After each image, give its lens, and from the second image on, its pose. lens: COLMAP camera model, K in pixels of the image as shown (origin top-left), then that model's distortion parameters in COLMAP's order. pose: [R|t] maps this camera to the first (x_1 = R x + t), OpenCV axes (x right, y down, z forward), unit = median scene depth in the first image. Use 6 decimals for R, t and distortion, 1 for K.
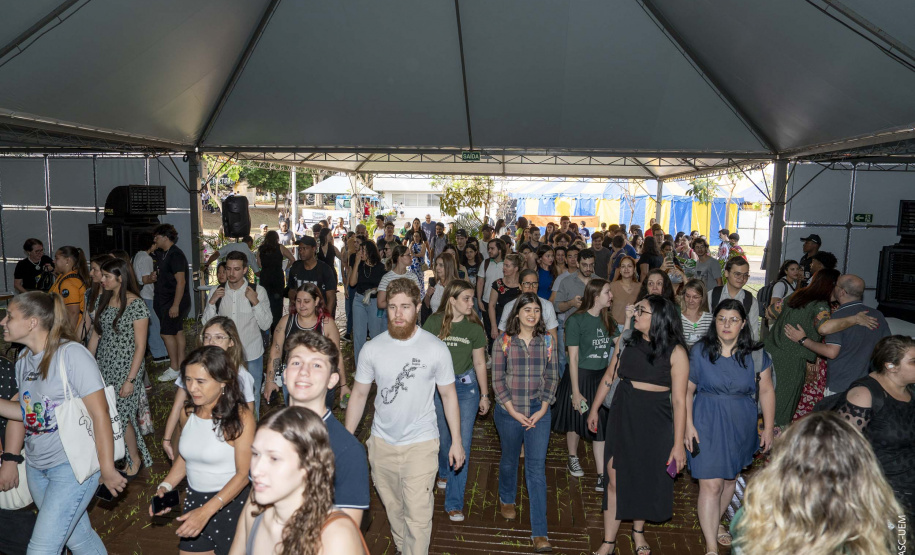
lens RADIAL K [[634.1, 0, 457.5], [0, 634.1, 277.5], [0, 0, 1]] dist [-0.115278, 0.096363]
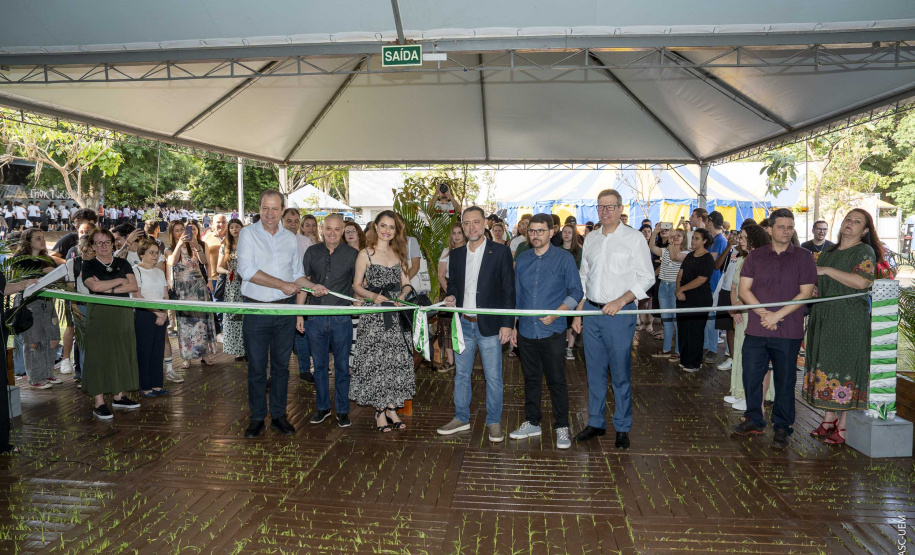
lens RADIAL K [[634.1, 0, 457.5], [0, 634.1, 277.5], [0, 0, 1]] dist [-0.115278, 0.096363]
pose [[0.999739, -0.019048, 0.012593, 0.030227], [0.019448, 0.999283, -0.032486, -0.007827], [-0.011966, 0.032722, 0.999393, 0.308733]]
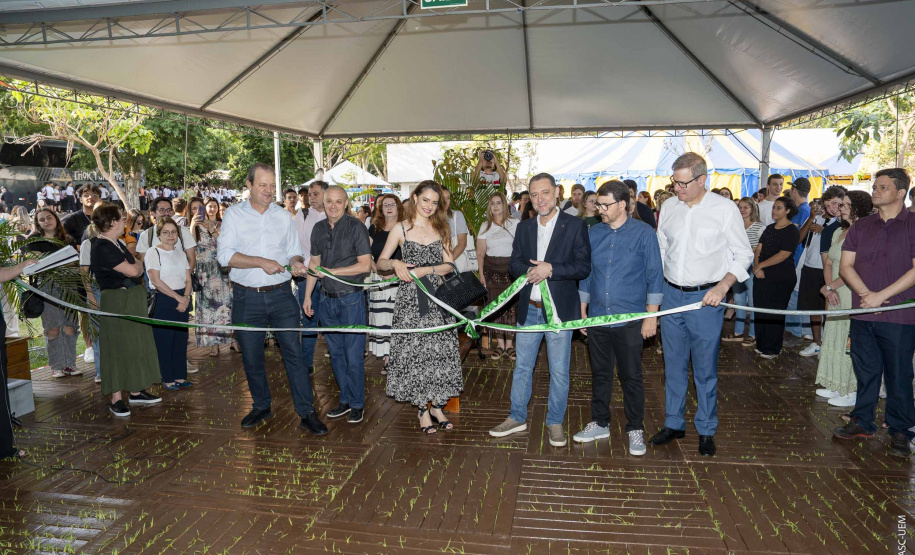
lens RADIAL K [[634.1, 0, 457.5], [0, 634.1, 277.5], [0, 0, 1]] dist [-0.115278, 0.096363]
pose [[0.998319, -0.028836, -0.050276, 0.025181], [0.029118, 0.999564, 0.004869, -0.010420], [0.050114, -0.006324, 0.998723, 0.346839]]
